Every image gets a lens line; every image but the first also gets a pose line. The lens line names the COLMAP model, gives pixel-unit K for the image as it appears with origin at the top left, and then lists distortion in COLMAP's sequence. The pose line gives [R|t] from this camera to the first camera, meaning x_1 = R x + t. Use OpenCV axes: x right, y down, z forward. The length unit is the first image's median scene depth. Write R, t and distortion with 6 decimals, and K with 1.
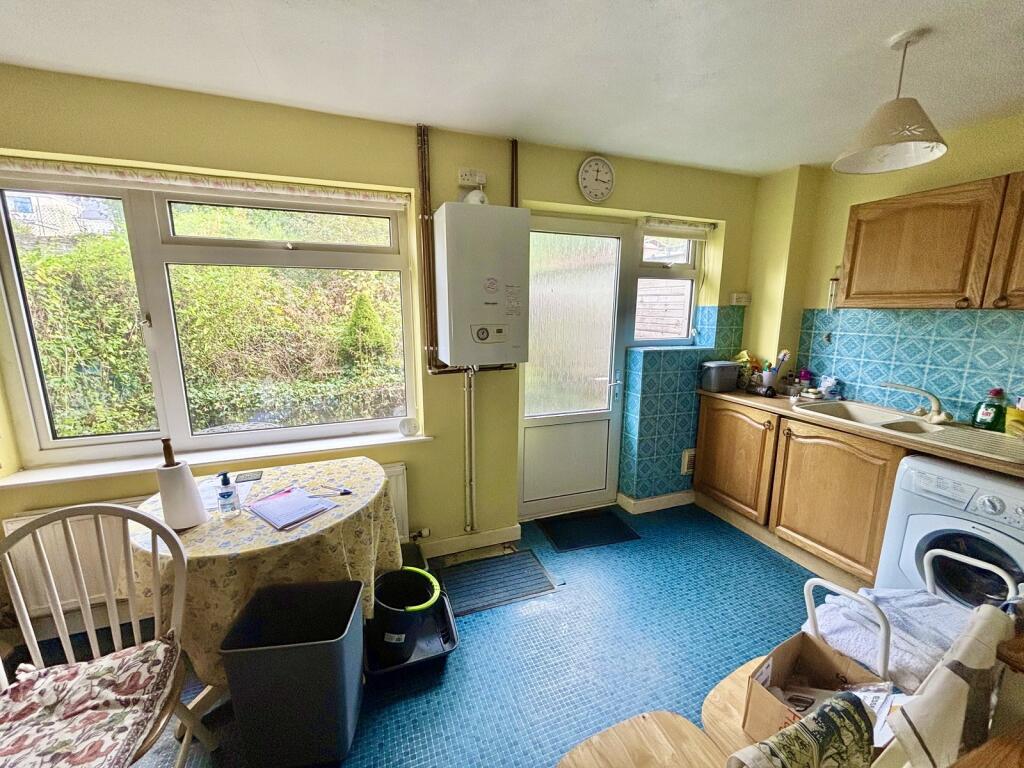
lens RADIAL K [[412.6, 0, 509.5], [0, 412.6, 383.3], [0, 0, 1]] dist [0.005271, -0.000215]
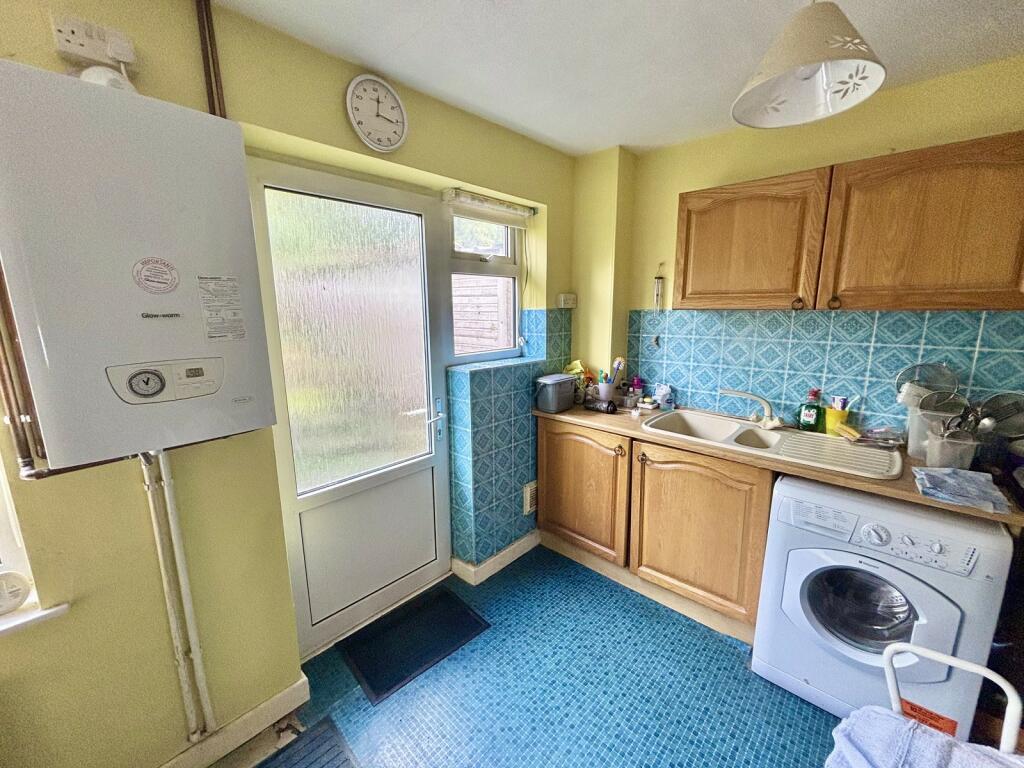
lens RADIAL K [[412.6, 0, 509.5], [0, 412.6, 383.3], [0, 0, 1]] dist [0.005271, -0.000215]
pose [[0.895613, -0.095985, 0.434355, 0.069171], [0.096717, 0.995101, 0.020475, -0.067891], [-0.434193, 0.023672, 0.900509, 0.314663]]
